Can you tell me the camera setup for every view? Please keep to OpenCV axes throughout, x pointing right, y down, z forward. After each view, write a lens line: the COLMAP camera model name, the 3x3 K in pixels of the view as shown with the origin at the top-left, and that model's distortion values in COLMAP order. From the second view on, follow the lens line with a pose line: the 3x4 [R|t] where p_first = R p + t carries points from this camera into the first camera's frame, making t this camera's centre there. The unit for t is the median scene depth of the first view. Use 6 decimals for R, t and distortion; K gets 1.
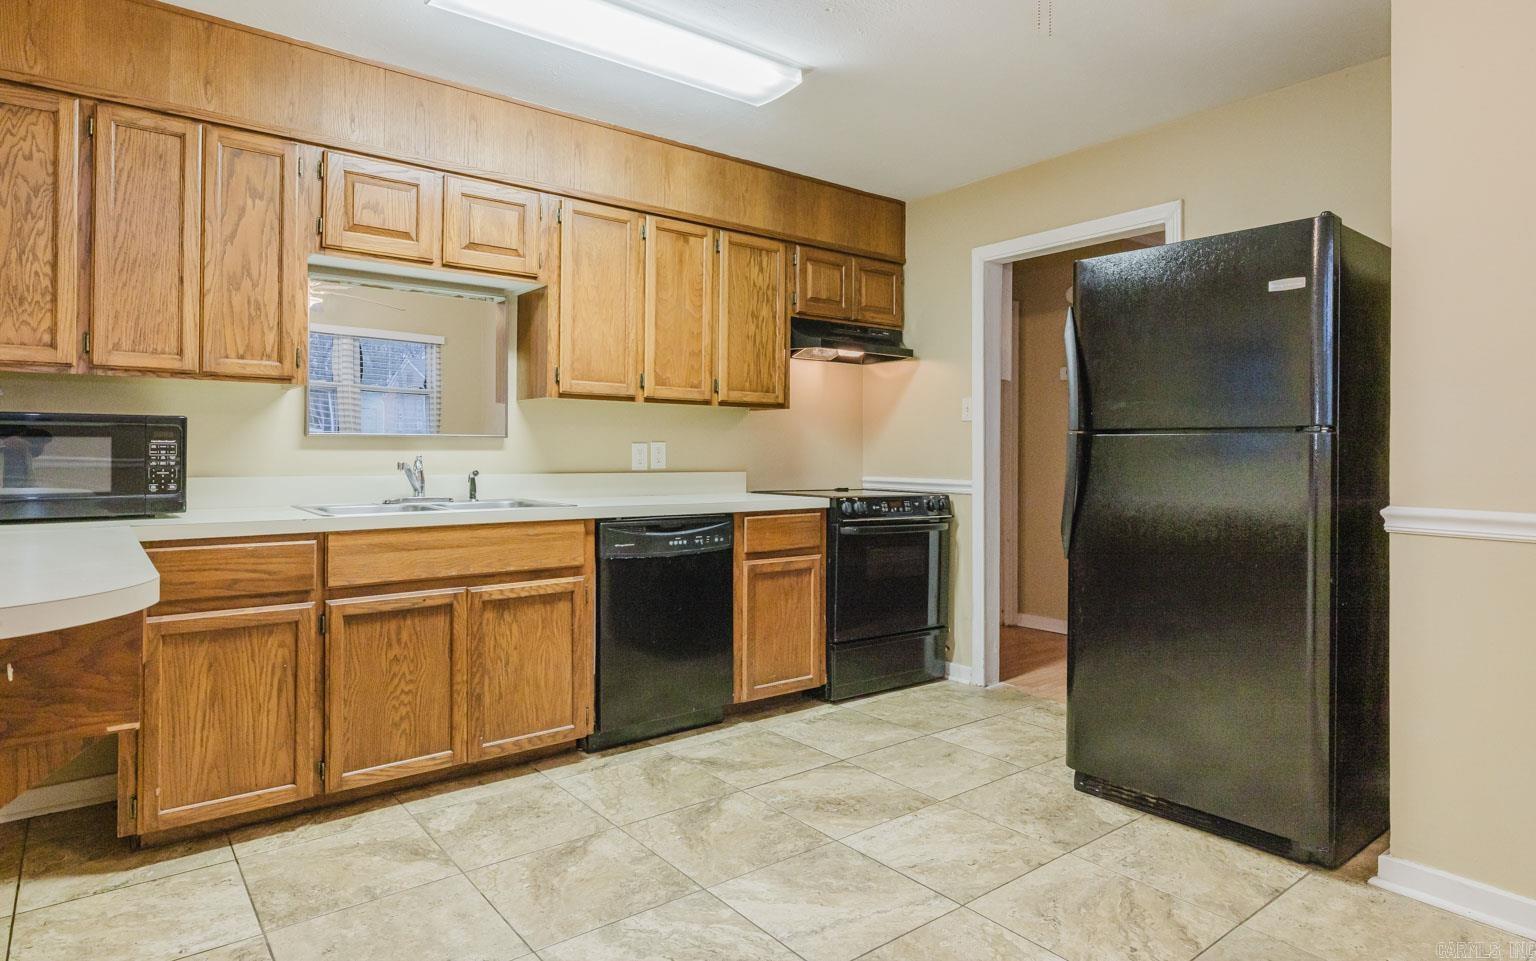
lens RADIAL K [[864.7, 0, 766.3], [0, 864.7, 446.6], [0, 0, 1]] dist [-0.000488, -0.000732]
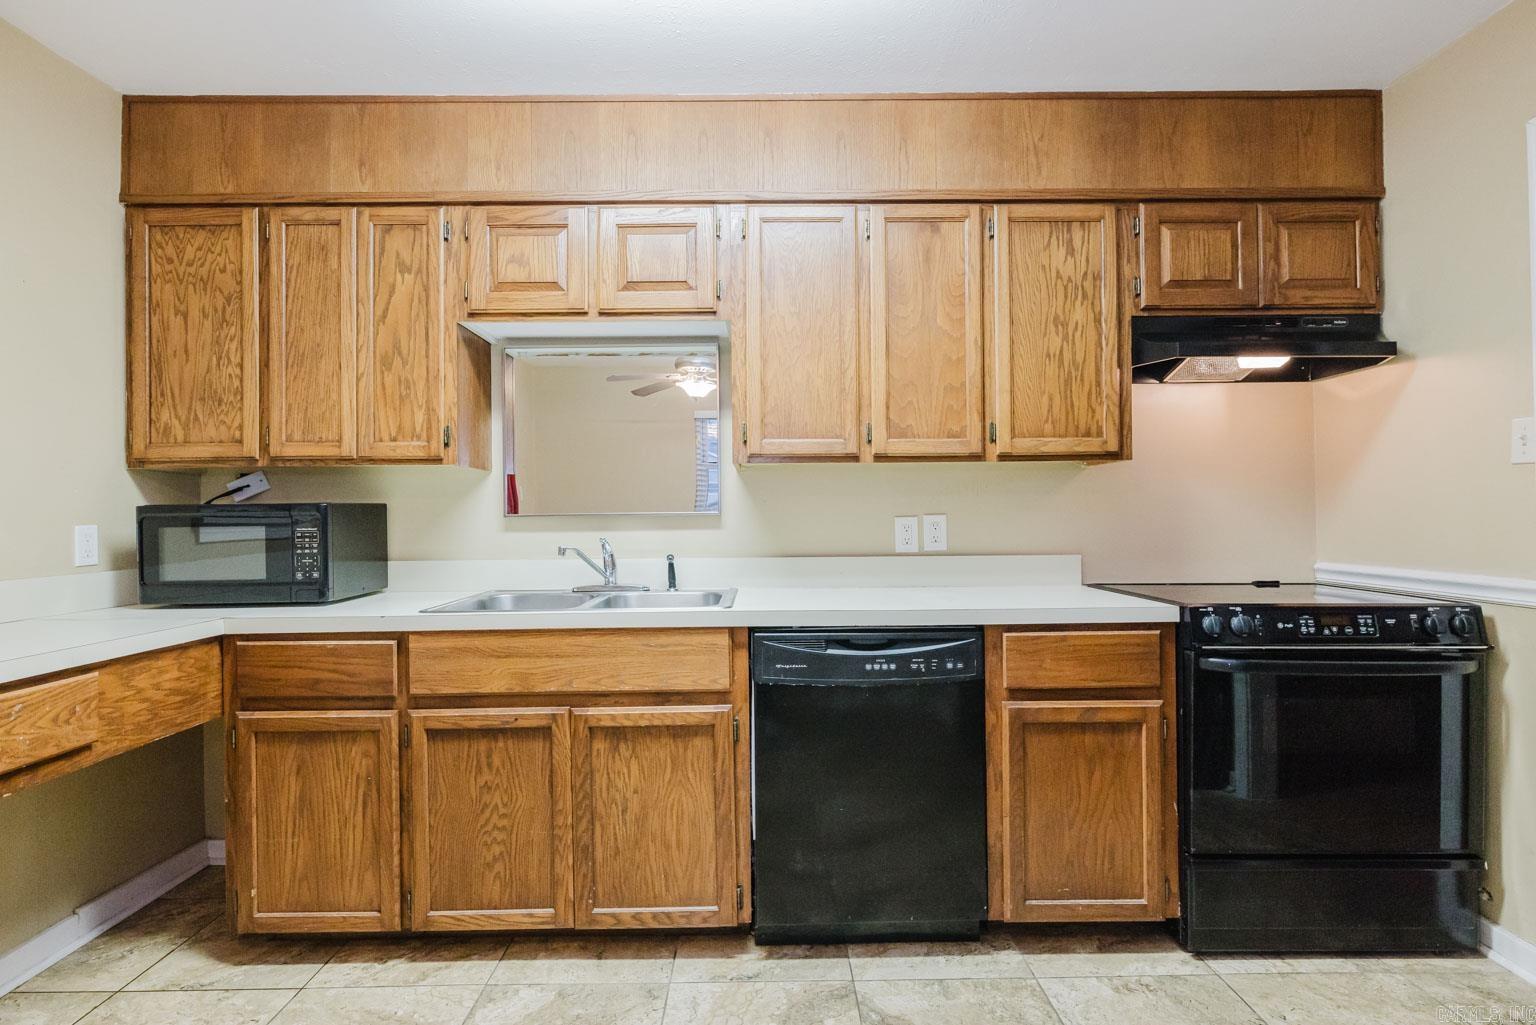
lens RADIAL K [[758.3, 0, 769.1], [0, 758.3, 509.8], [0, 0, 1]] dist [-0.004096, 0.000536]
pose [[0.789749, -0.017927, -0.613168, 0.210456], [0.018780, 0.999811, -0.005042, -0.011276], [0.613143, -0.007534, 0.789936, 0.515592]]
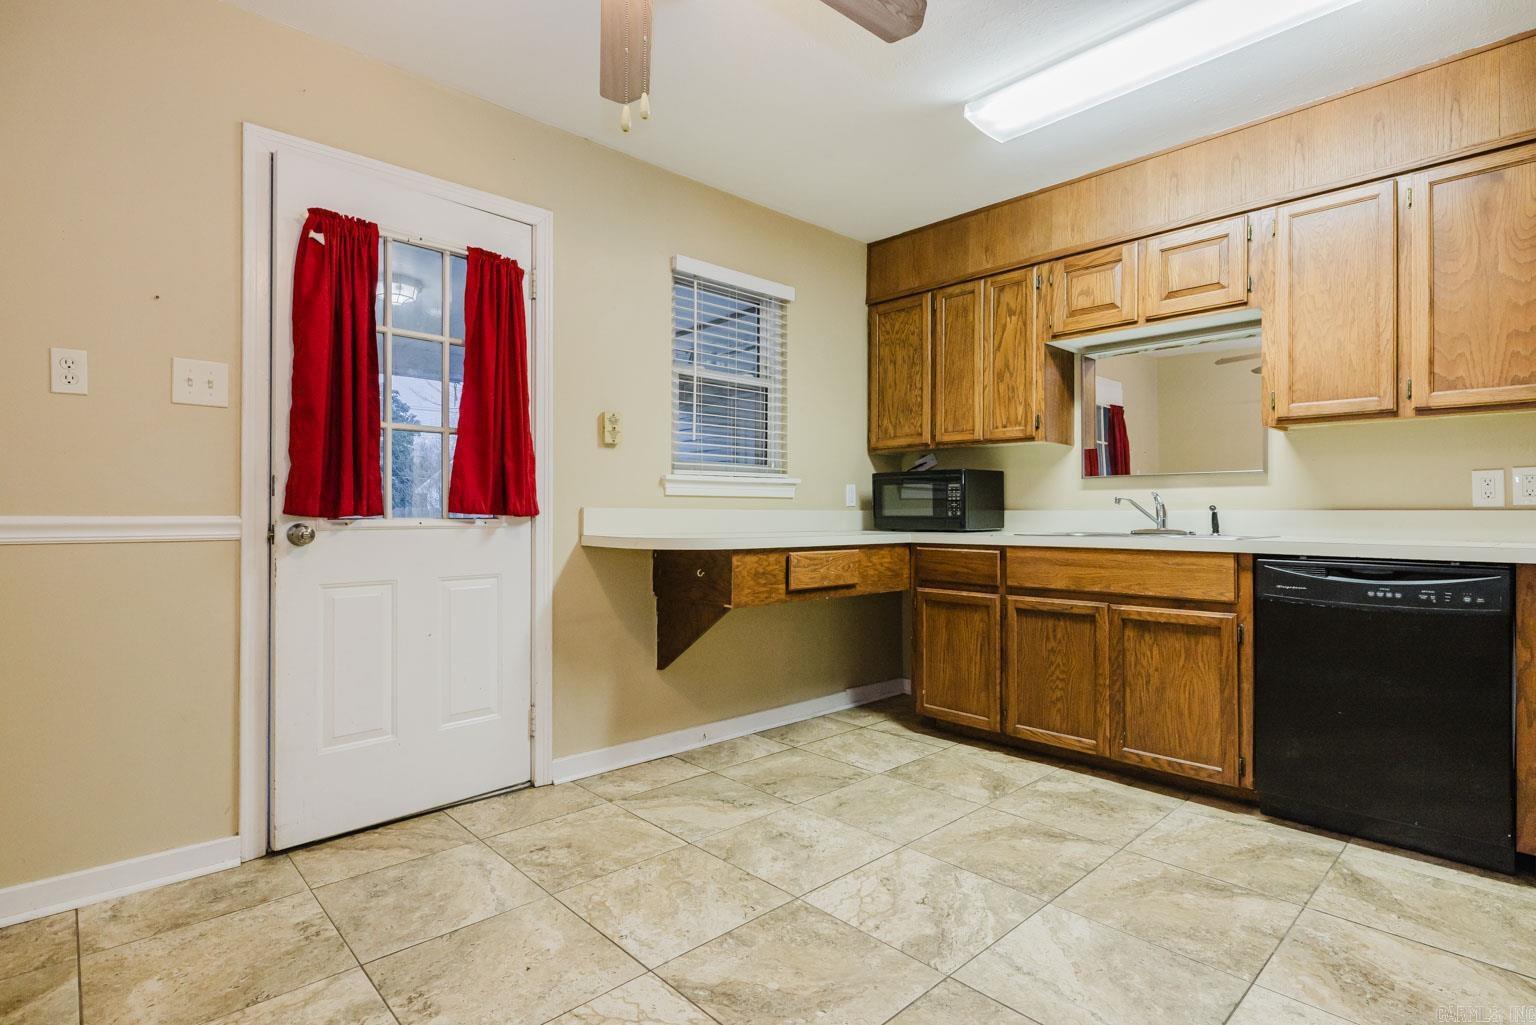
lens RADIAL K [[759.3, 0, 770.8], [0, 759.3, 509.5], [0, 0, 1]] dist [-0.003055, 0.000202]
pose [[0.089938, -0.011722, -0.995878, 0.560744], [0.003505, 0.999928, -0.011453, 0.044545], [0.995941, -0.002461, 0.089973, 0.427501]]
